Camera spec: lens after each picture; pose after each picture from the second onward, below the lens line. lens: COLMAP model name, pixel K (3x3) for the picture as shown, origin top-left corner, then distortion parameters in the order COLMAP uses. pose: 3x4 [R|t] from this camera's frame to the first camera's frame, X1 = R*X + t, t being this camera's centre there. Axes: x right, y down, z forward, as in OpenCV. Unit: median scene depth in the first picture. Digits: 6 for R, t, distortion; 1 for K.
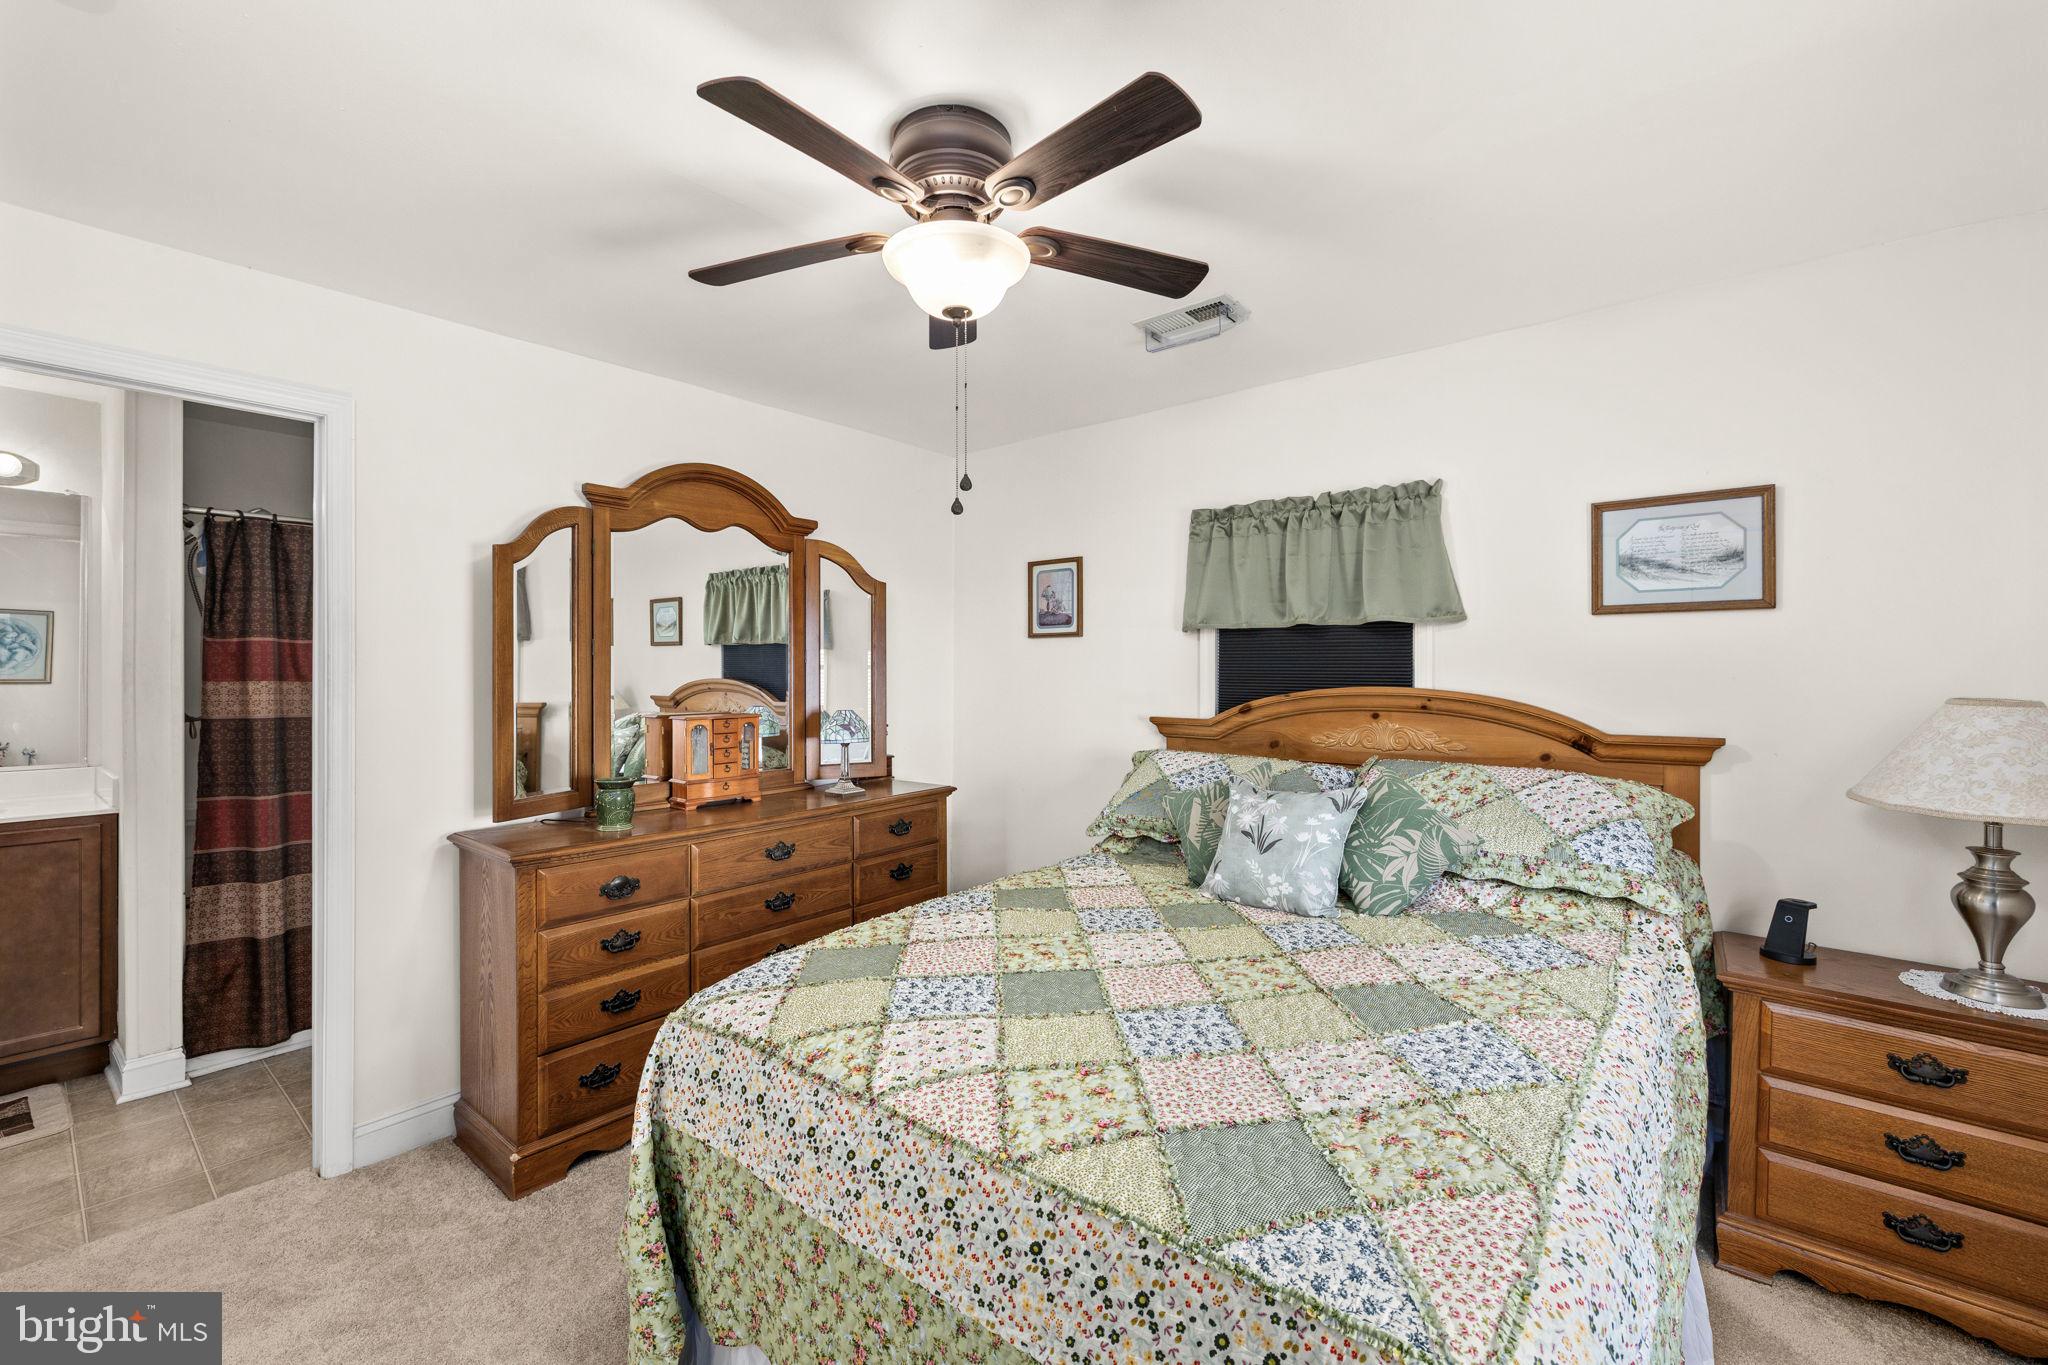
lens RADIAL K [[855.3, 0, 1020.8], [0, 855.3, 678.5], [0, 0, 1]] dist [0.000081, -0.000380]
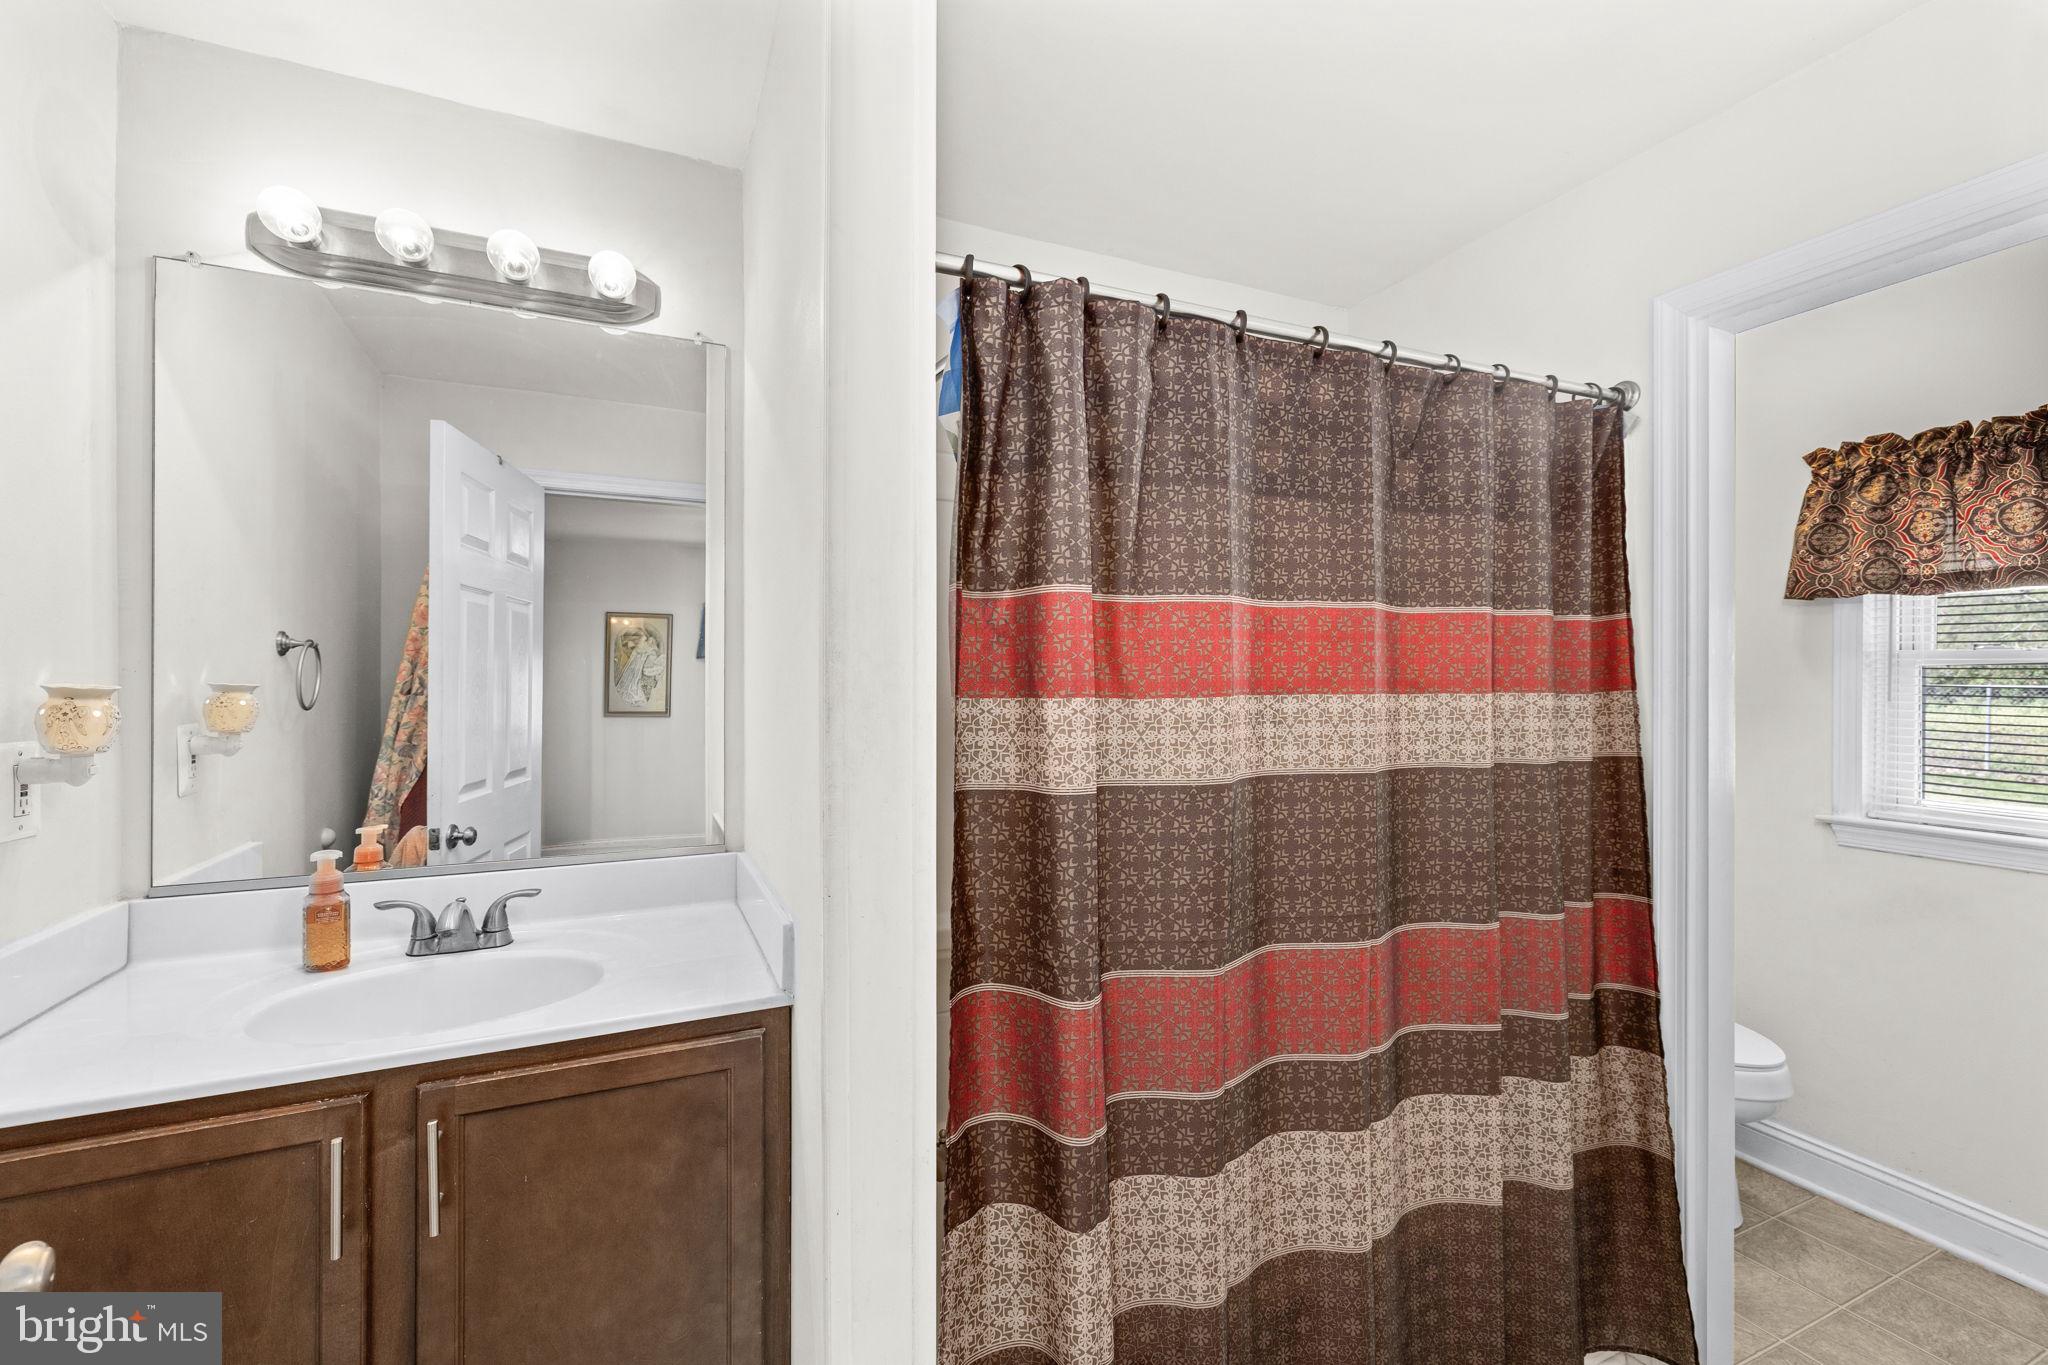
lens RADIAL K [[855.3, 0, 1020.8], [0, 855.3, 678.5], [0, 0, 1]] dist [0.000081, -0.000380]
pose [[0.896961, -0.001640, -0.442106, -0.740523], [0.001657, 0.999999, -0.000347, -0.005476], [0.442106, -0.000422, 0.896963, 0.646778]]
